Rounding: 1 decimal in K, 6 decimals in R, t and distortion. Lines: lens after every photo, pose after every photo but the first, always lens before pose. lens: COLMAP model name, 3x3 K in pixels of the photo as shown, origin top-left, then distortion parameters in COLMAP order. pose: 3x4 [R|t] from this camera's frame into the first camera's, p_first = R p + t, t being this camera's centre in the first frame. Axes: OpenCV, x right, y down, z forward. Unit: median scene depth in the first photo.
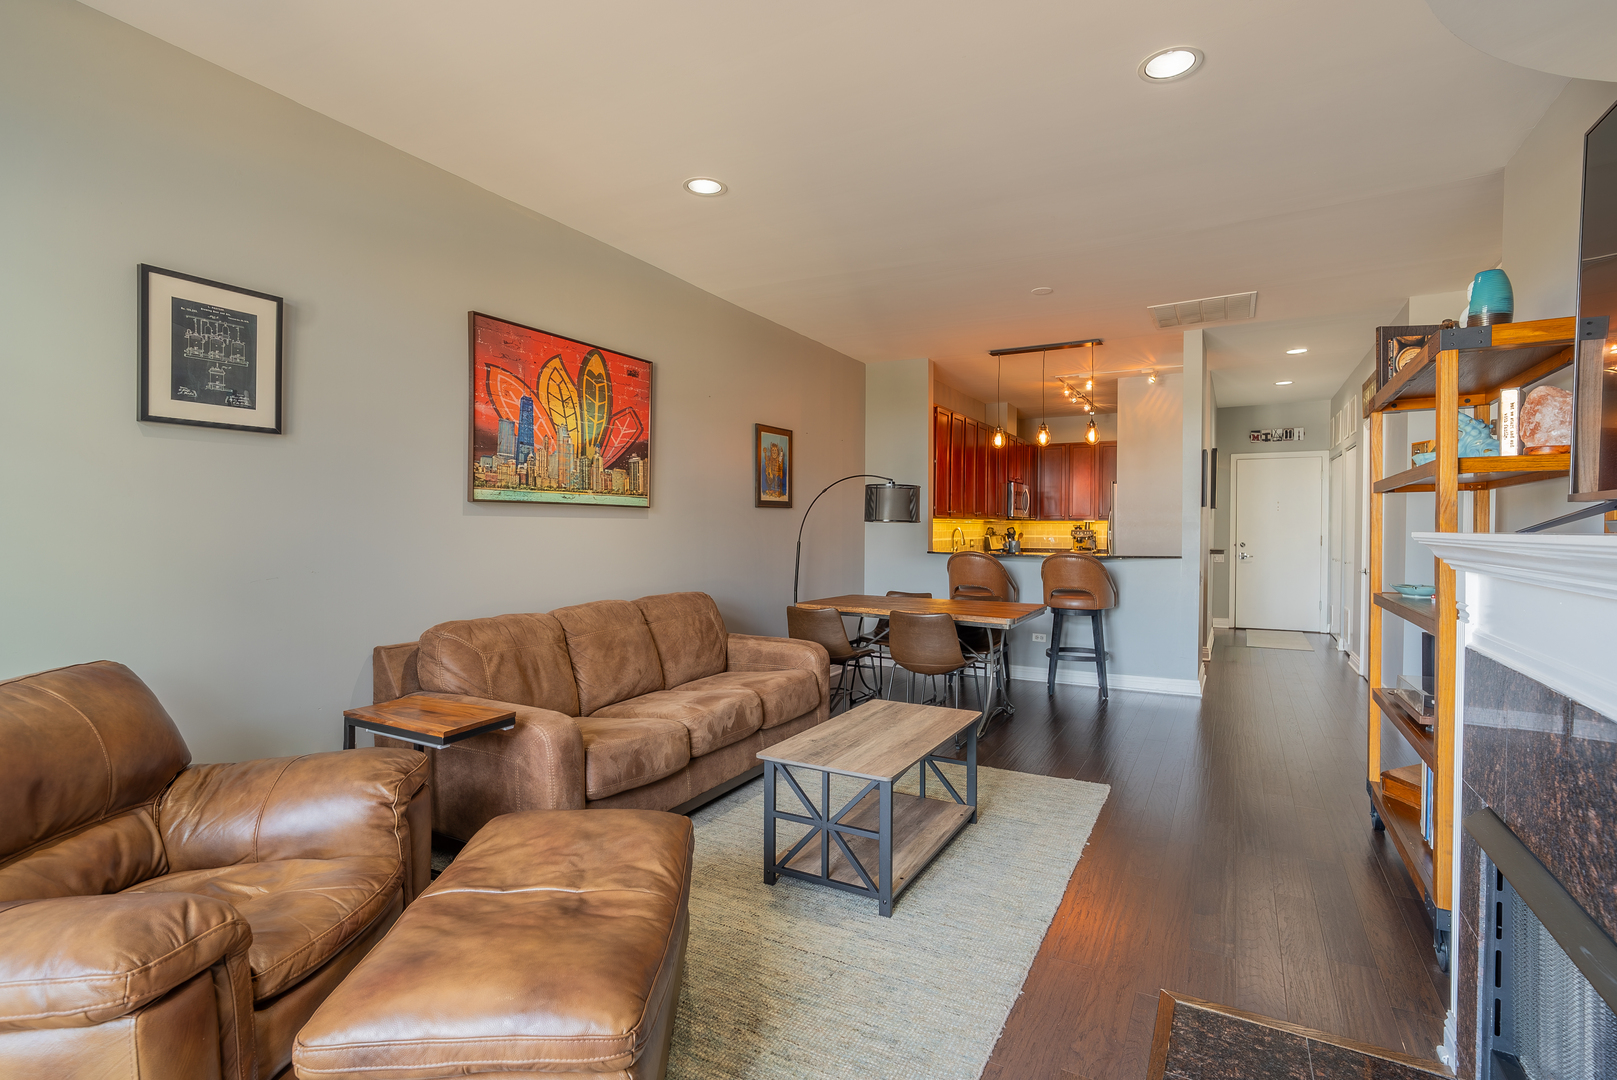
lens RADIAL K [[762.3, 0, 810.0], [0, 762.3, 537.3], [0, 0, 1]] dist [0.001385, 0.001053]
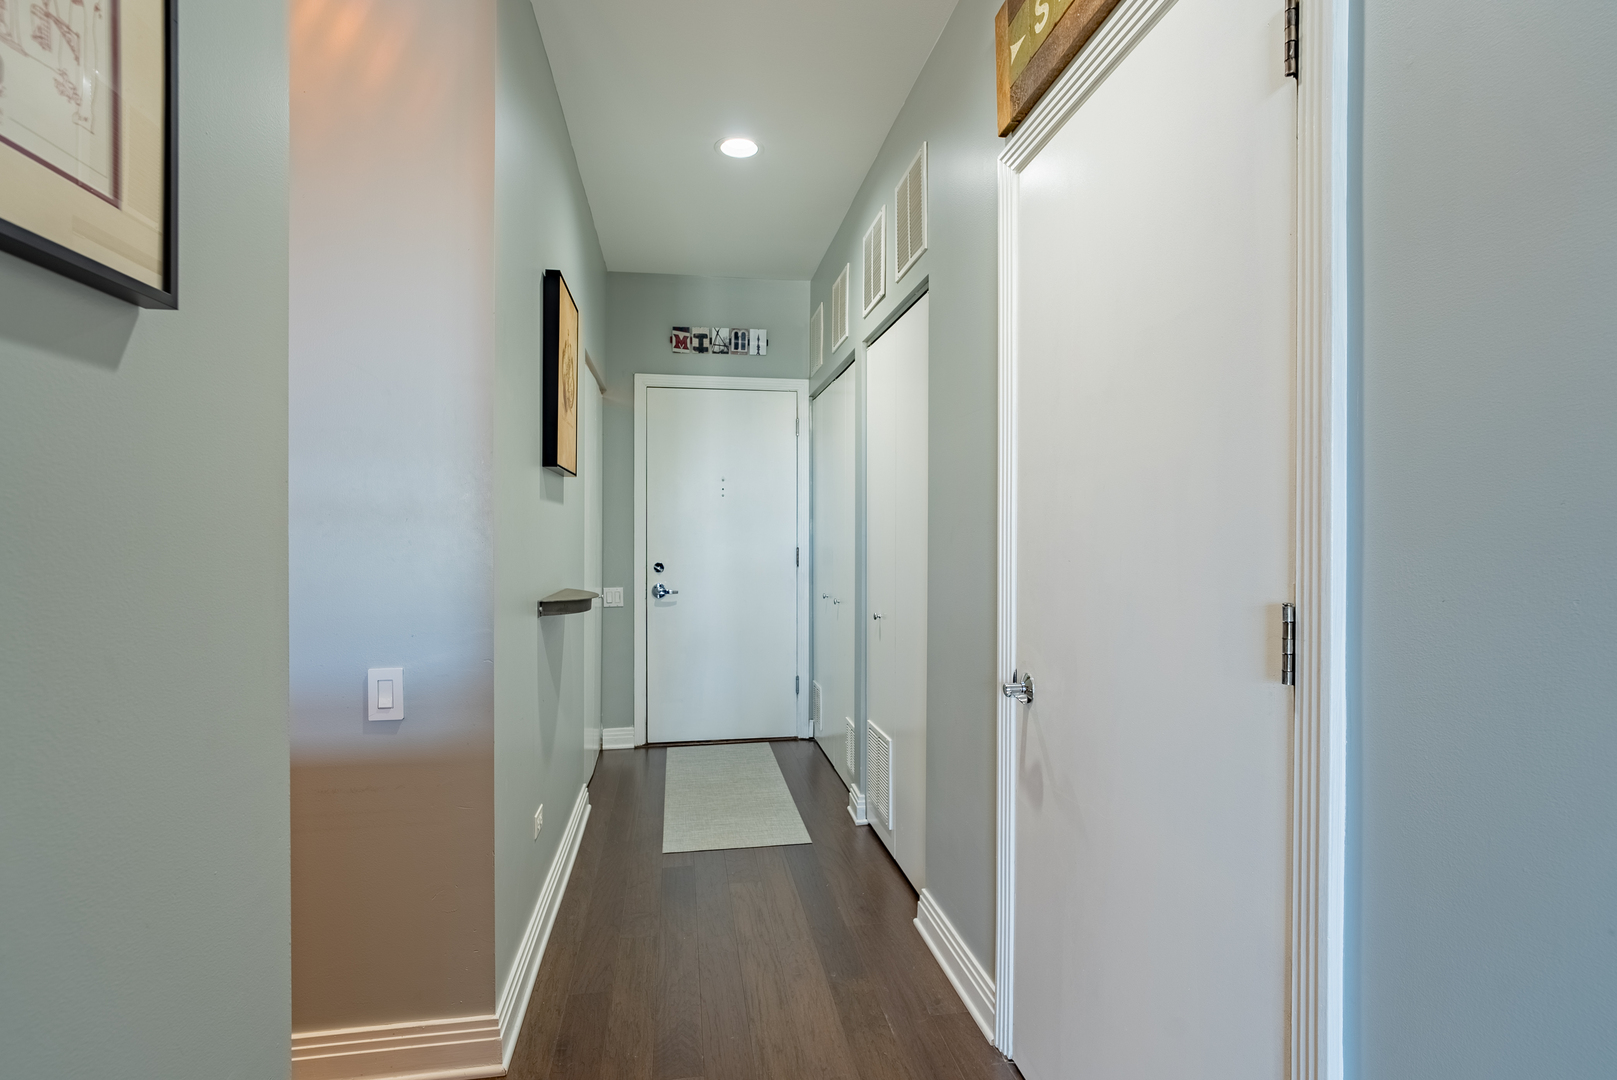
lens RADIAL K [[762.3, 0, 810.0], [0, 762.3, 537.3], [0, 0, 1]] dist [0.001385, 0.001053]
pose [[0.776578, -0.004124, 0.630007, 0.427607], [0.010033, 0.999933, -0.005822, -0.006493], [-0.629941, 0.010842, 0.776567, 0.717698]]
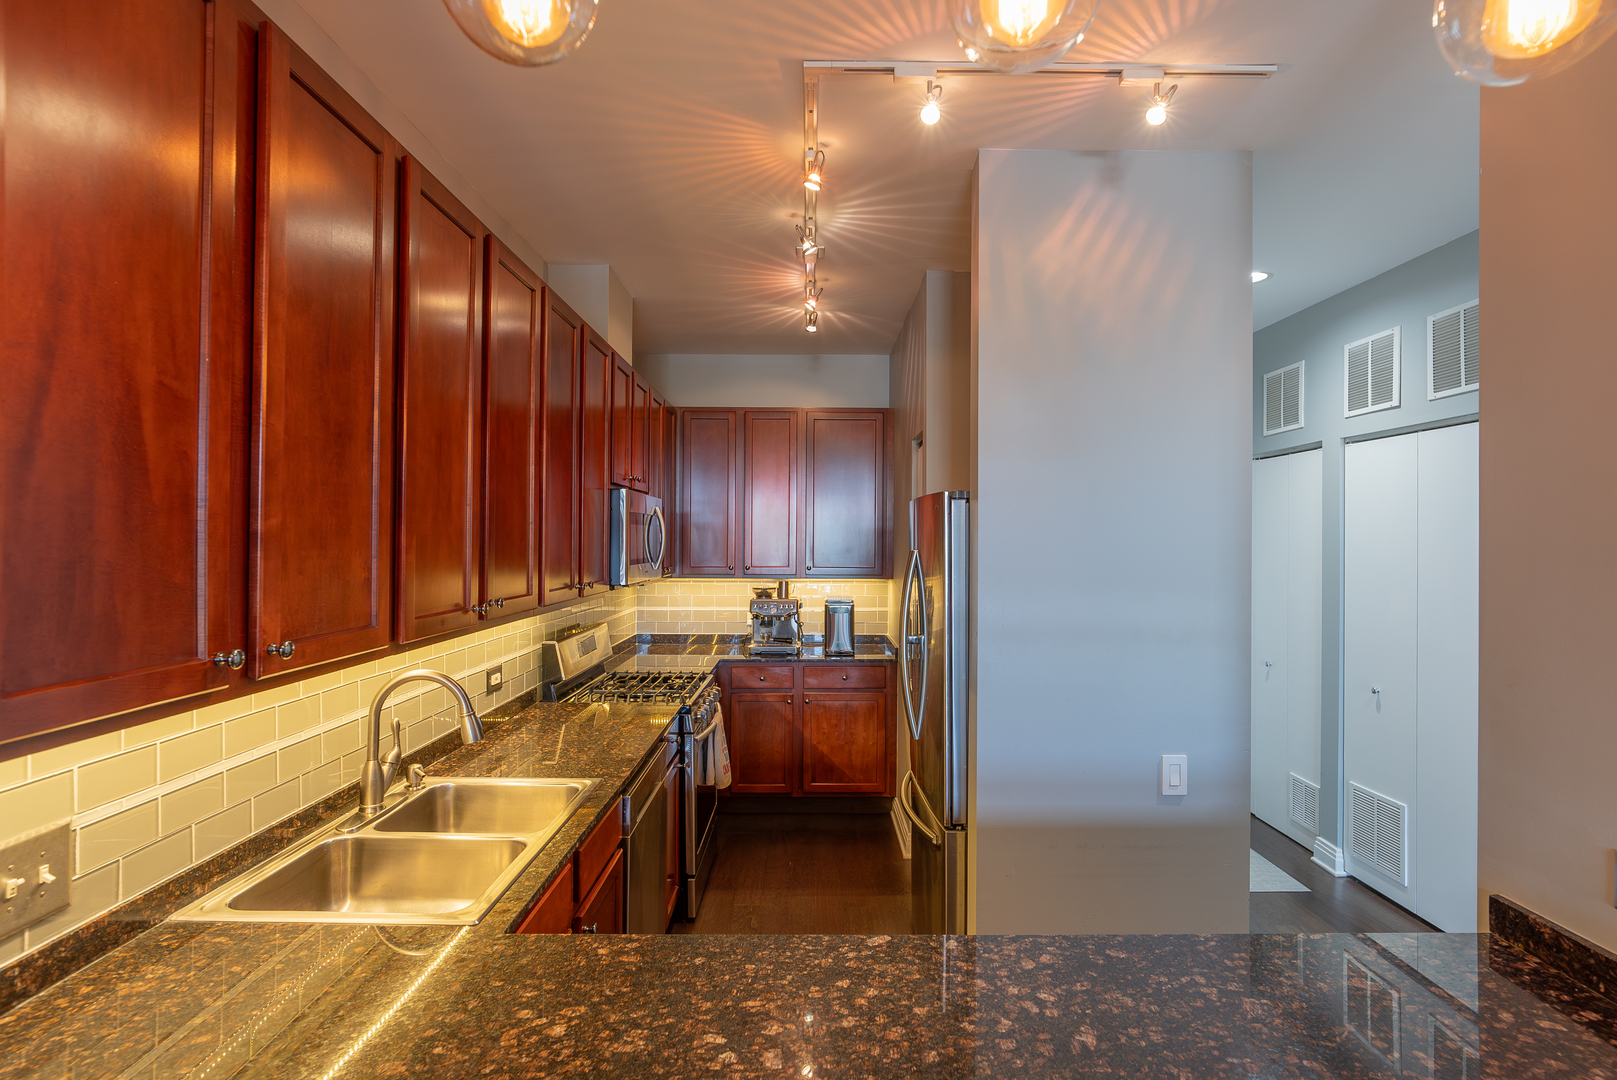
lens RADIAL K [[762.3, 0, 810.0], [0, 762.3, 537.3], [0, 0, 1]] dist [0.001385, 0.001053]
pose [[0.868857, 0.000329, 0.495062, 0.199887], [0.007804, 0.999866, -0.014360, -0.052540], [-0.495001, 0.016340, 0.868739, 0.783171]]
